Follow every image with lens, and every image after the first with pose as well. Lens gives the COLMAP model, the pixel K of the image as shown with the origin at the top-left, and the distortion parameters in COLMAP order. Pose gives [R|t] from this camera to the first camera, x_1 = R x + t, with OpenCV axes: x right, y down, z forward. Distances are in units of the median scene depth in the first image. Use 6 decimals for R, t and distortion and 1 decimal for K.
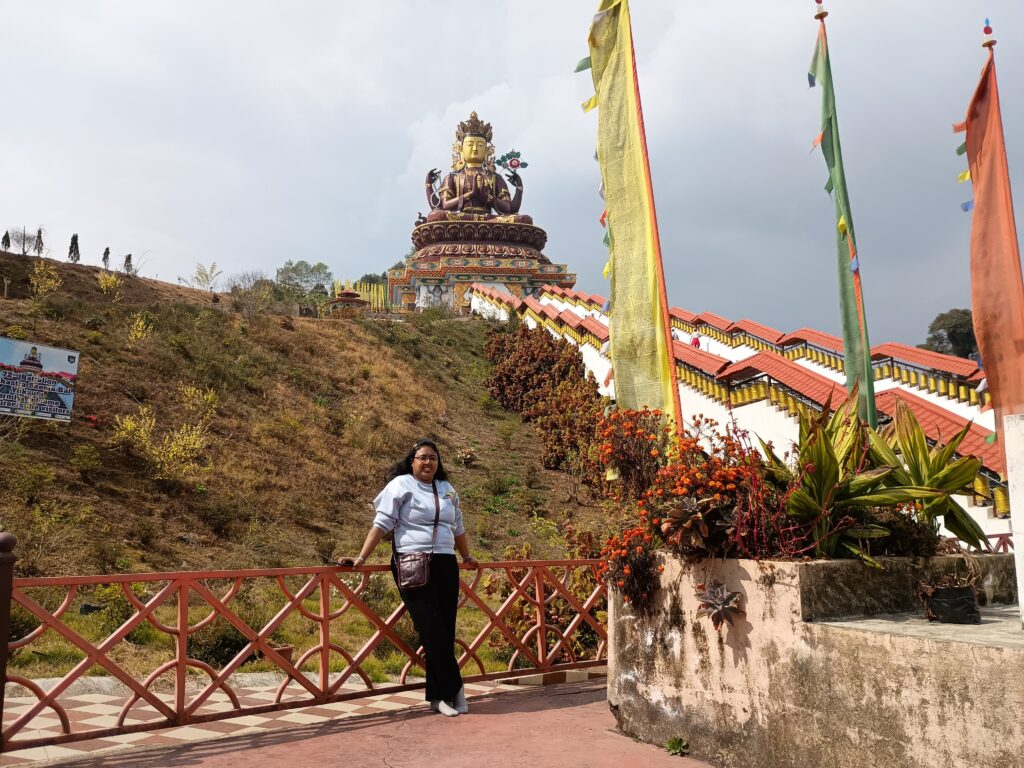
lens RADIAL K [[809.5, 0, 512.0], [0, 809.5, 415.6], [0, 0, 1]] dist [0.067674, -0.079842]
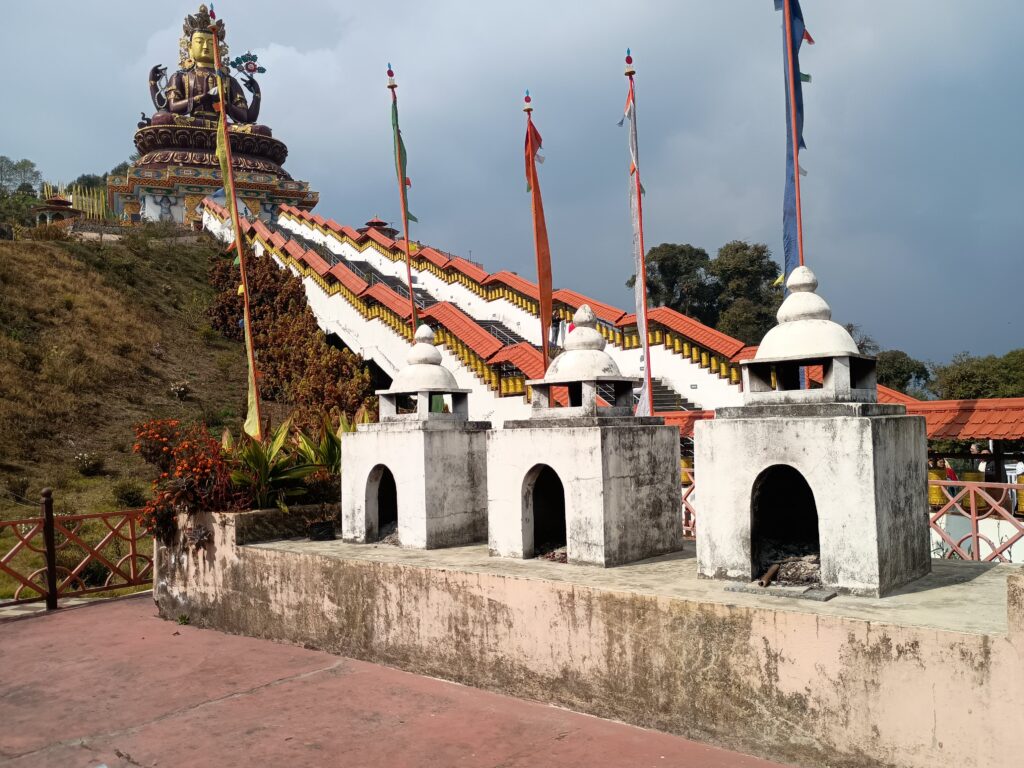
lens RADIAL K [[809.5, 0, 512.0], [0, 809.5, 415.6], [0, 0, 1]] dist [0.067674, -0.079842]
pose [[0.959597, -0.019005, 0.280736, 0.046596], [-0.011109, 0.994379, 0.105291, -0.025061], [-0.281159, -0.104155, 0.953992, -0.094038]]
